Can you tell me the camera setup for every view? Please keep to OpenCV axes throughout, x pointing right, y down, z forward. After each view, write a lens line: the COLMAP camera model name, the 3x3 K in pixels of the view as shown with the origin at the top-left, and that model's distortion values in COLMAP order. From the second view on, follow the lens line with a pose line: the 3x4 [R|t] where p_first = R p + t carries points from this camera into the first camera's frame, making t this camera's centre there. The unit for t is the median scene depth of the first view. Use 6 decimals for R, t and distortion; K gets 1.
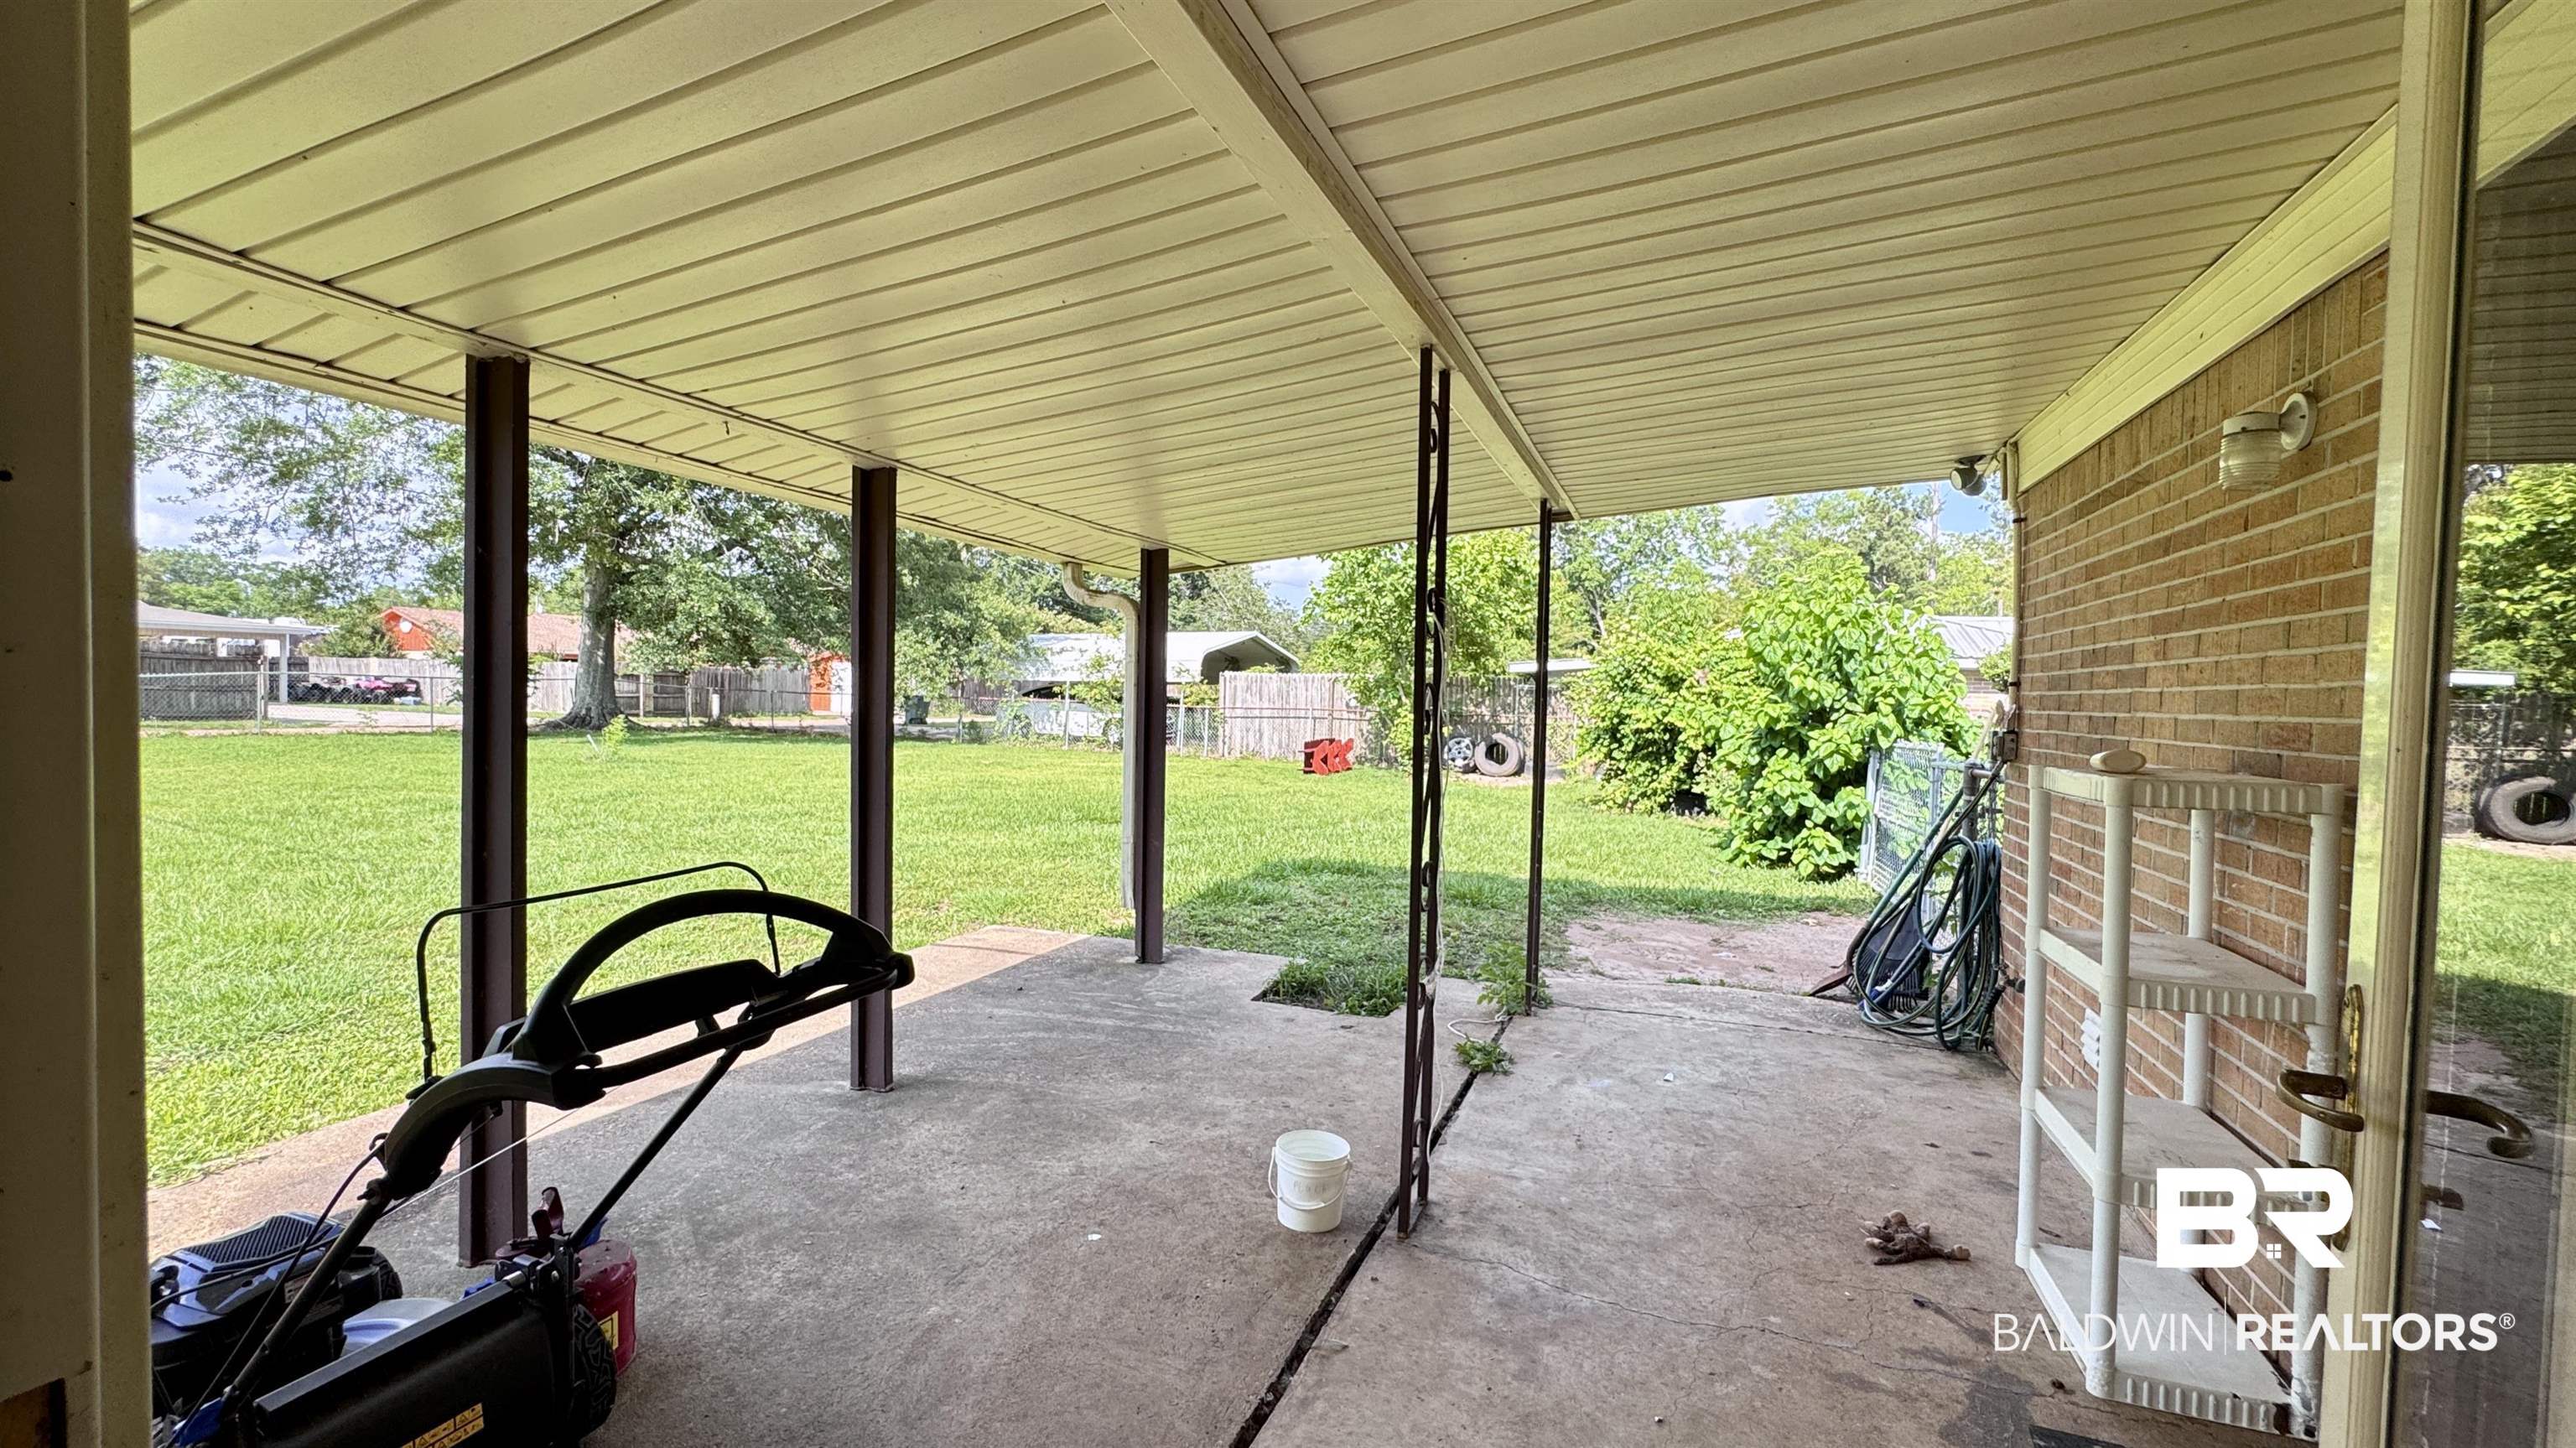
lens RADIAL K [[1044.4, 0, 1308.7], [0, 1044.4, 725.2], [0, 0, 1]] dist [0.002060, 0.000111]
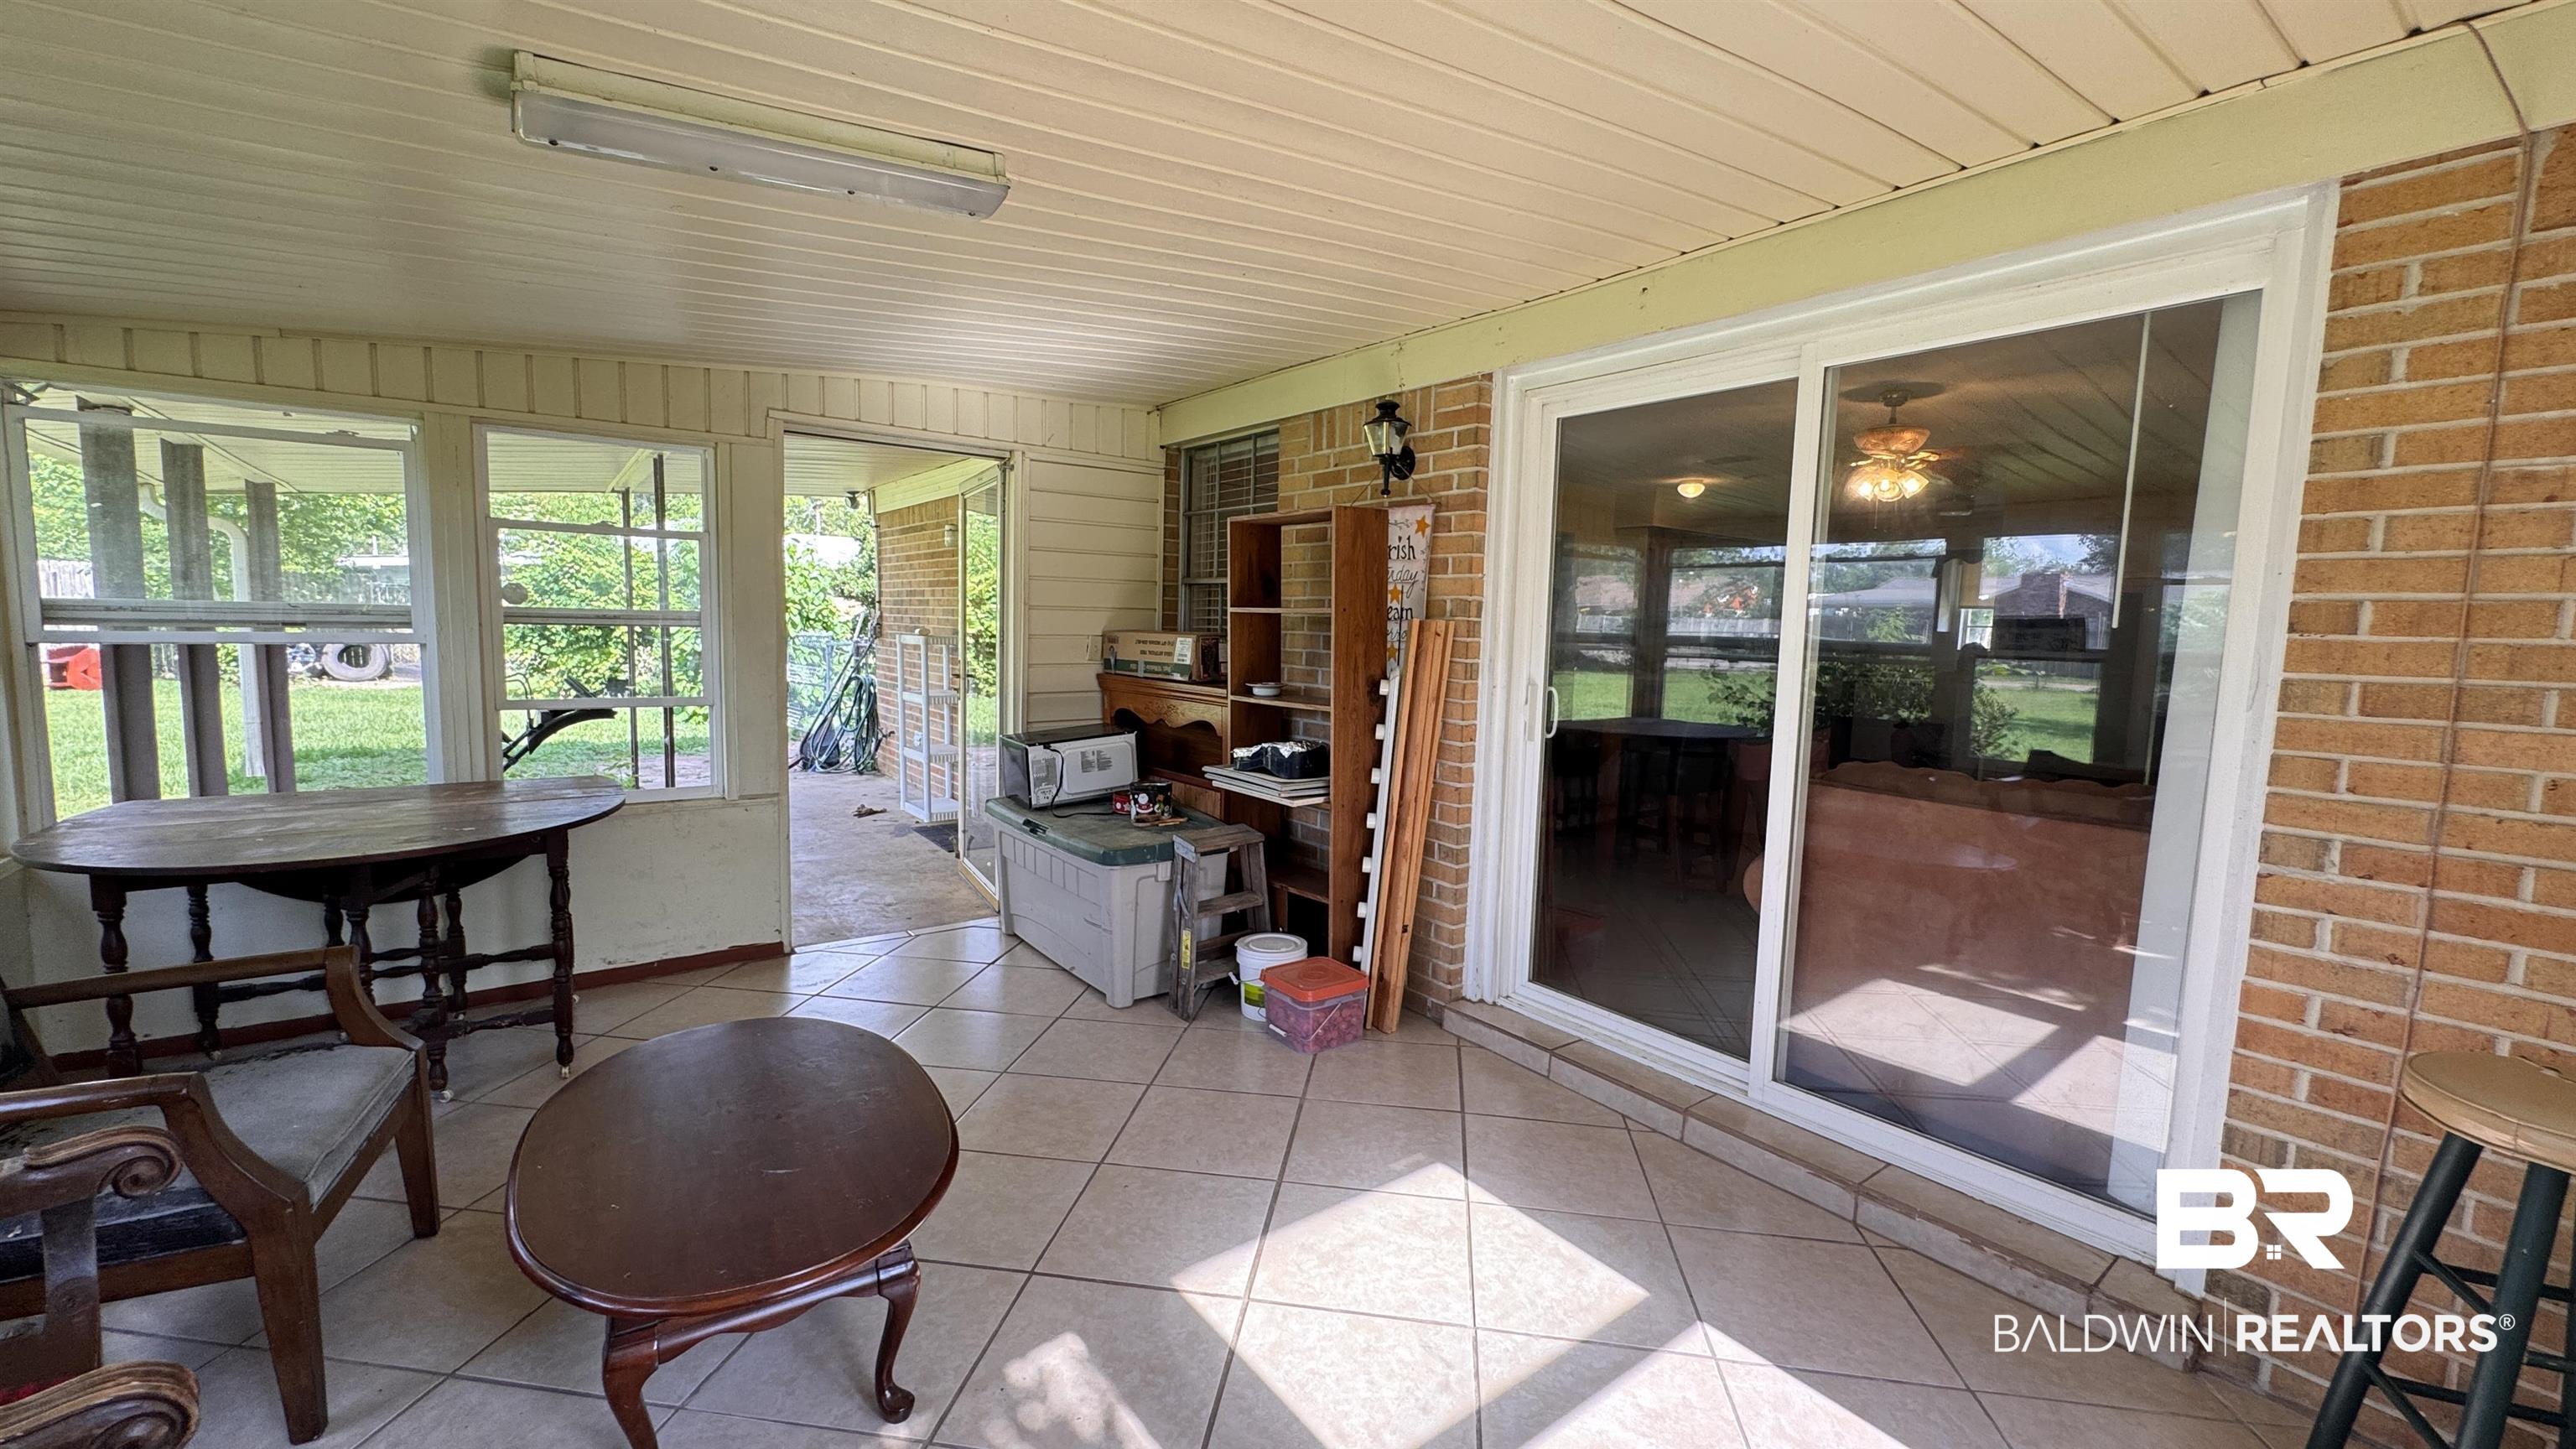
lens RADIAL K [[1044.5, 0, 1300.8], [0, 1044.5, 725.4], [0, 0, 1]] dist [0.002060, 0.000111]
pose [[0.527831, -0.092851, 0.844259, -0.362457], [0.009191, 0.994573, 0.103636, -0.000523], [-0.849299, -0.046943, 0.525820, -0.453801]]
